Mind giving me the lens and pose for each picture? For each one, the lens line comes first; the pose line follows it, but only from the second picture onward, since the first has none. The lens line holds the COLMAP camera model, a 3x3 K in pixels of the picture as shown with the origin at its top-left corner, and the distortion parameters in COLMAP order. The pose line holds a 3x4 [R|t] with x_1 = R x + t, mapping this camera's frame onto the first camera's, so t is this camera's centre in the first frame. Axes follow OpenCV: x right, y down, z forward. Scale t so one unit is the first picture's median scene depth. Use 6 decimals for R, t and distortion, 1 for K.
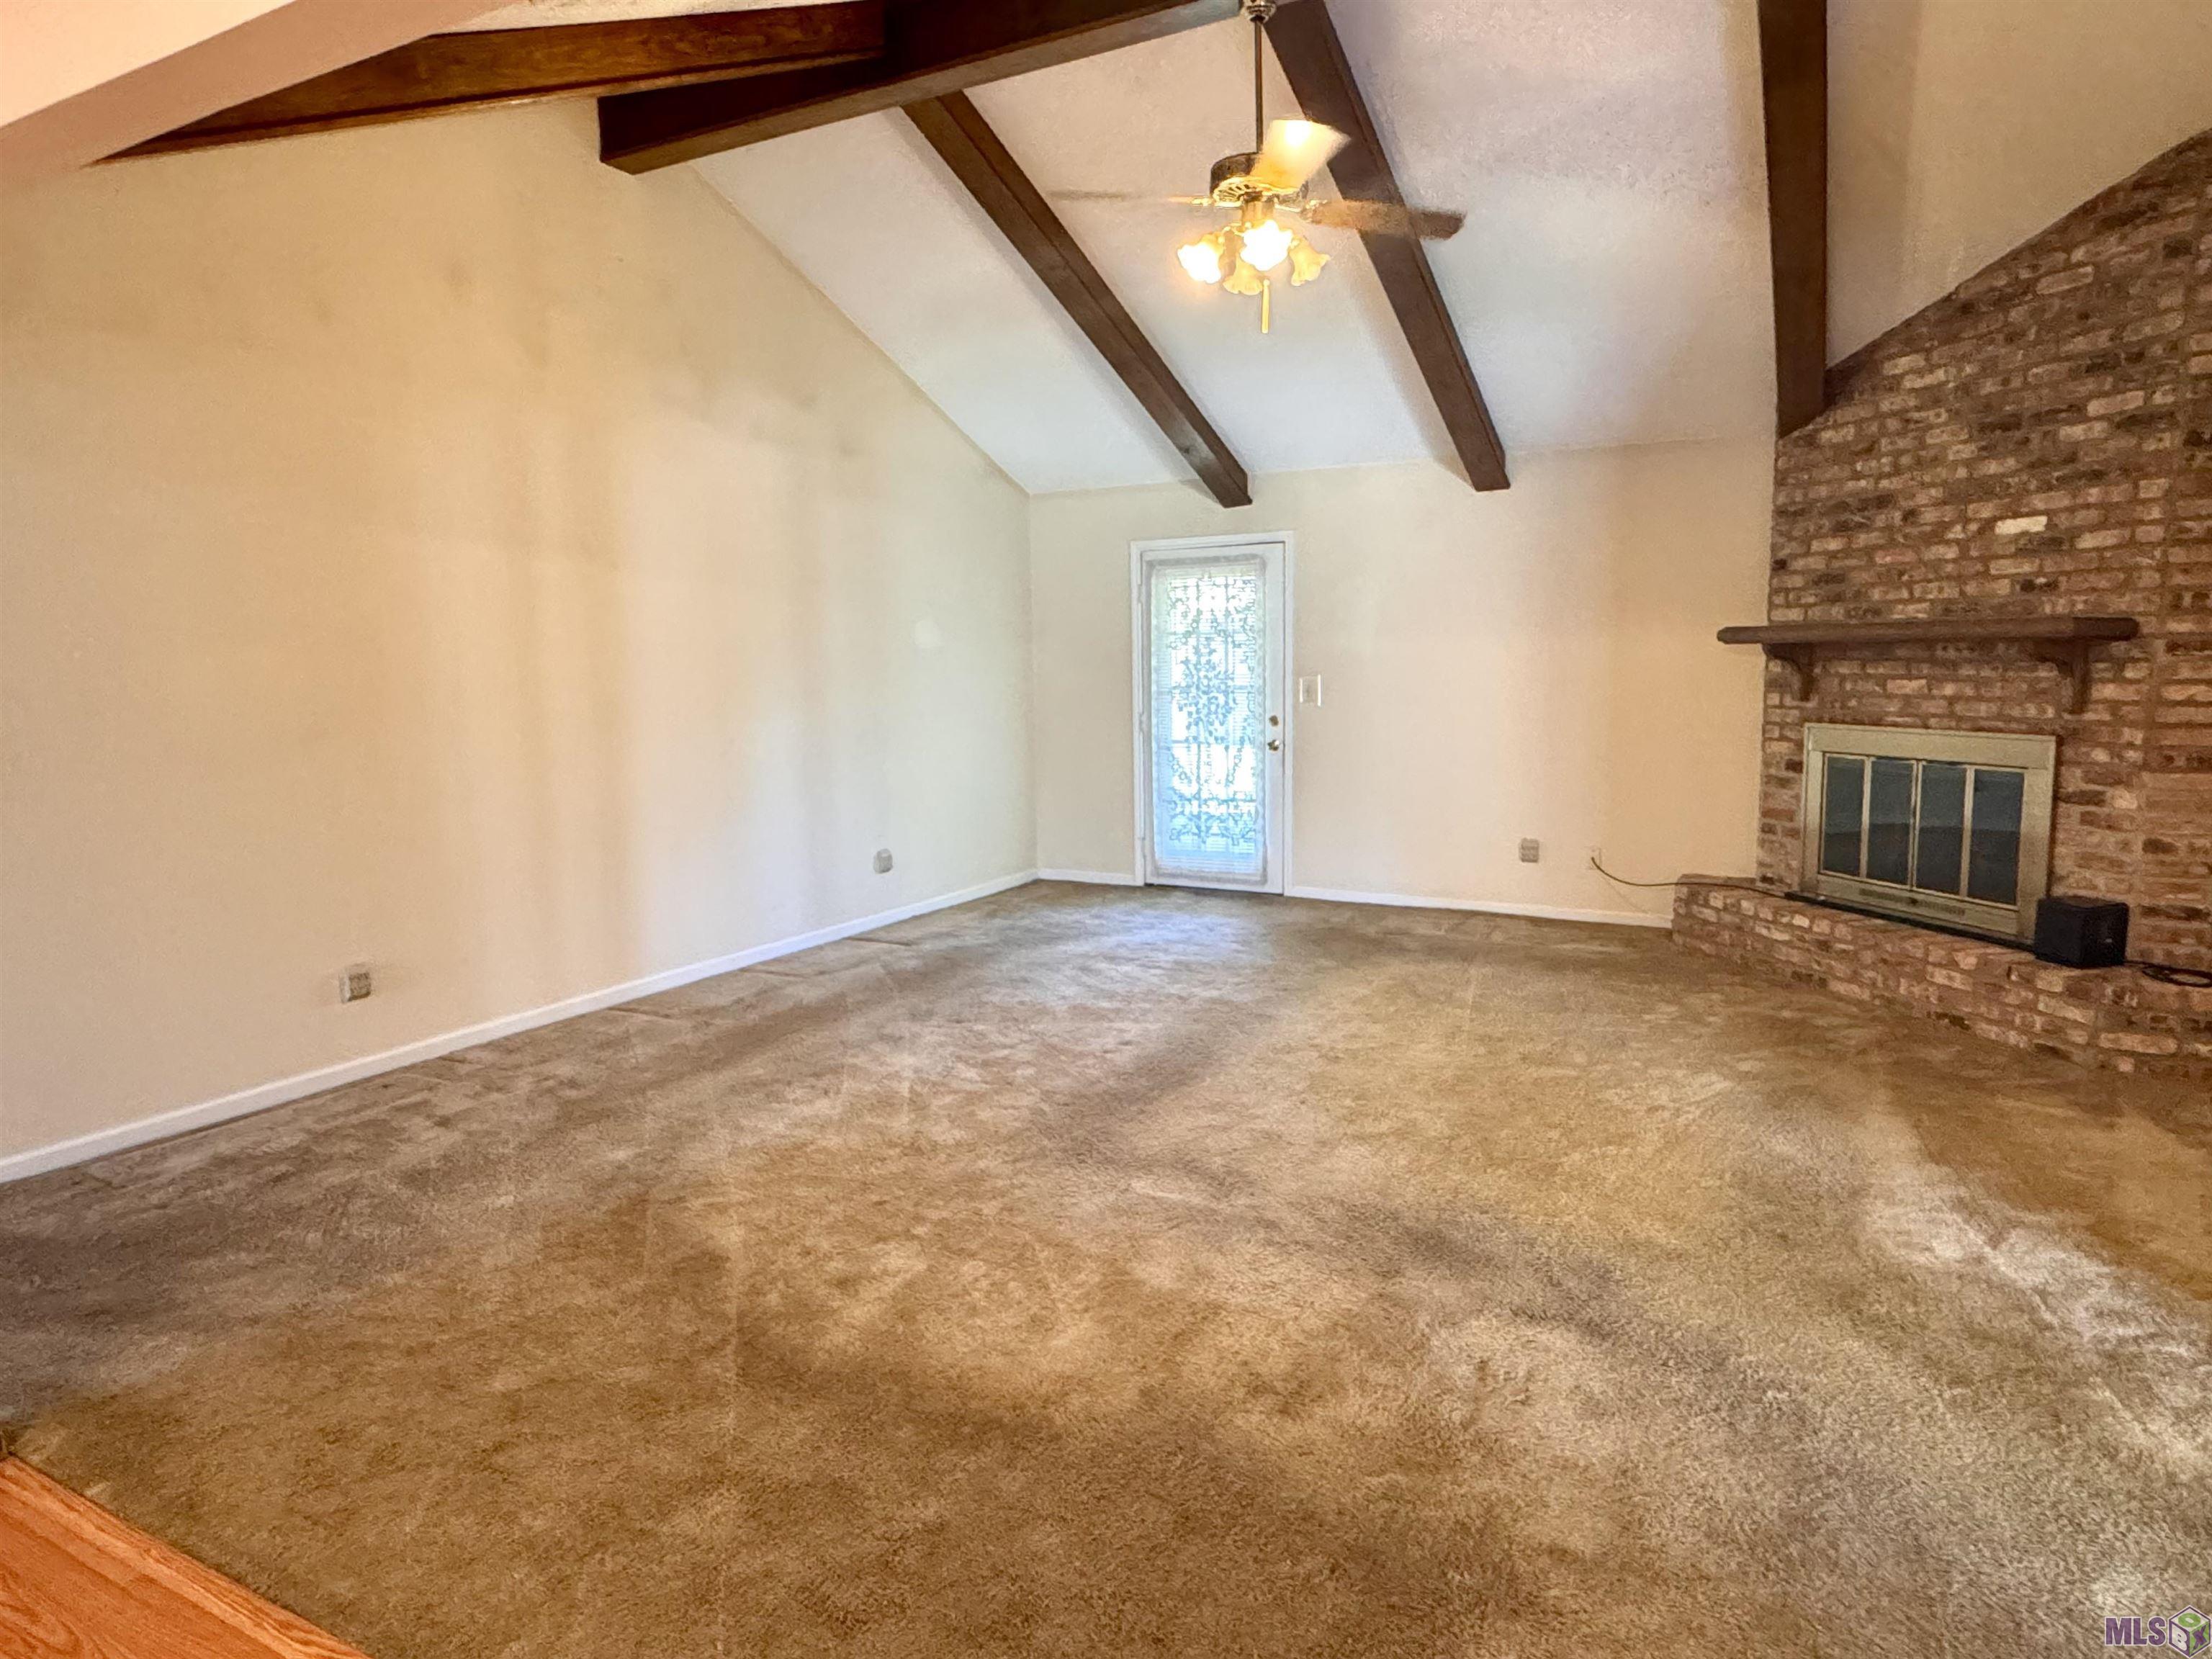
lens RADIAL K [[1328.5, 0, 1106.0], [0, 1328.5, 829.5], [0, 0, 1]] dist [-0.001027, -0.000747]
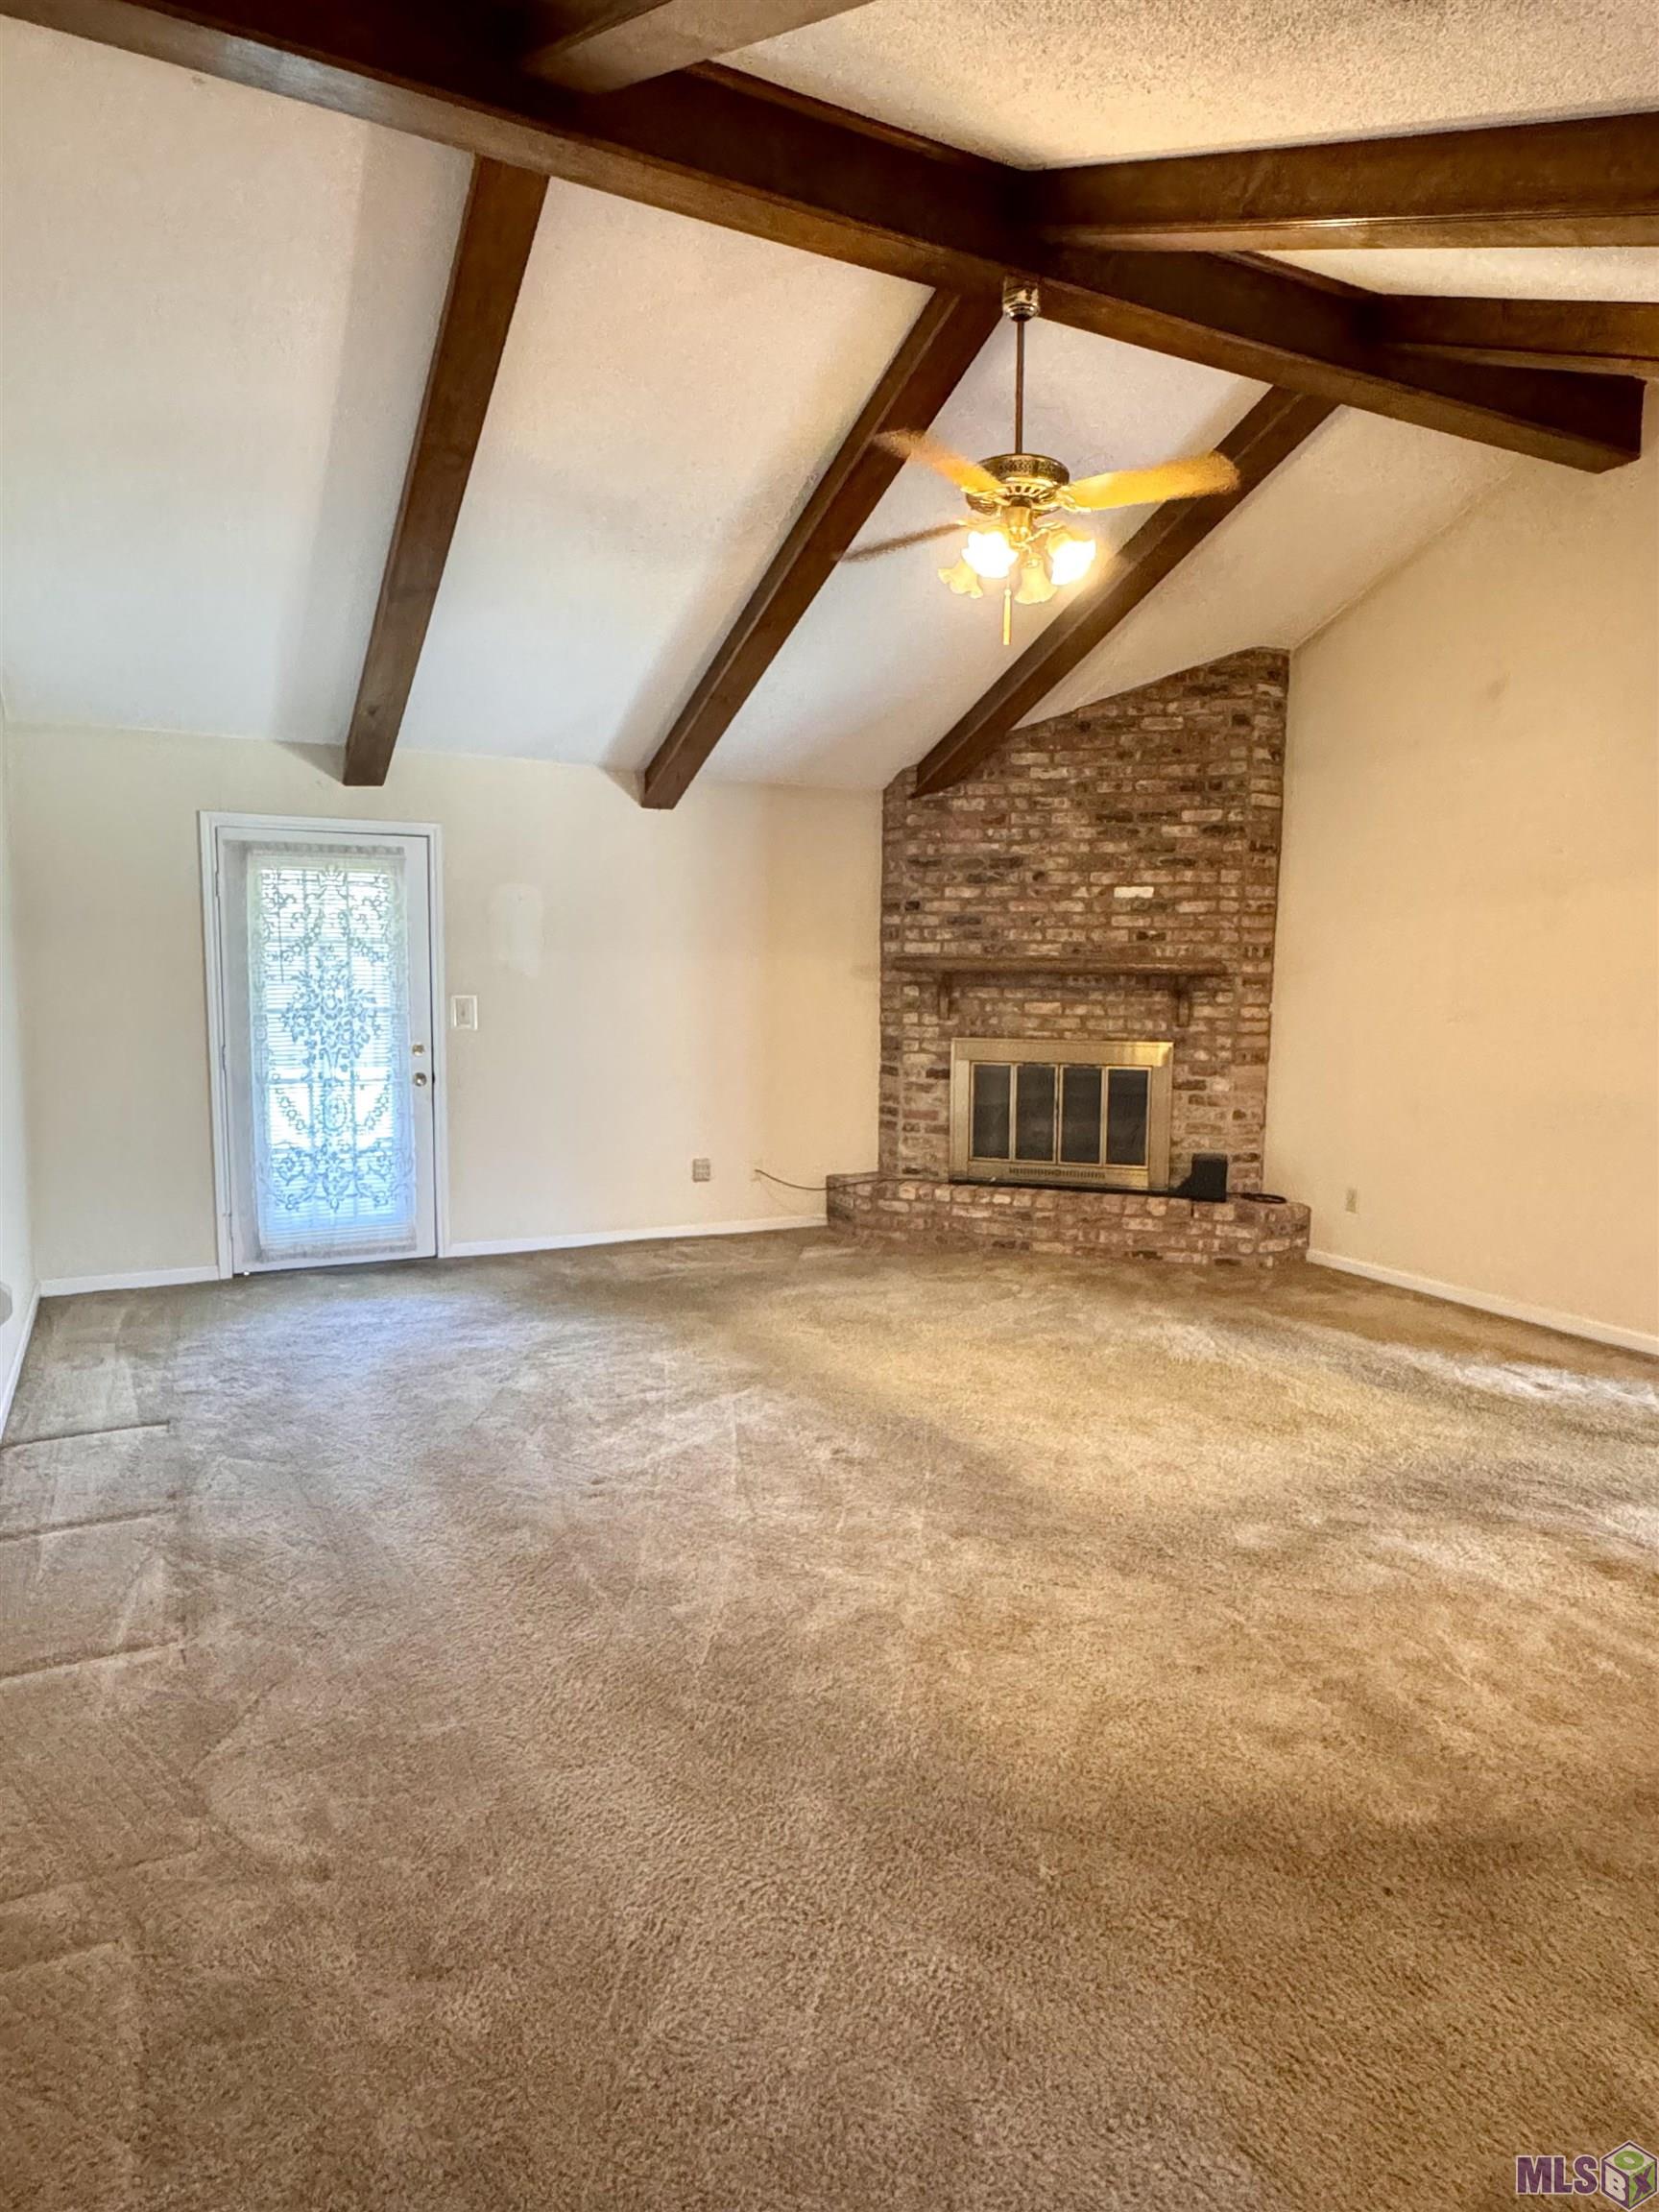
lens RADIAL K [[1328.5, 0, 829.5], [0, 1328.5, 1106.0], [0, 0, 1]] dist [-0.001027, -0.000747]
pose [[0.552486, -0.066563, 0.830860, -0.627139], [0.088873, 0.995828, 0.020683, -0.061178], [-0.828770, 0.062414, 0.556097, 0.486299]]
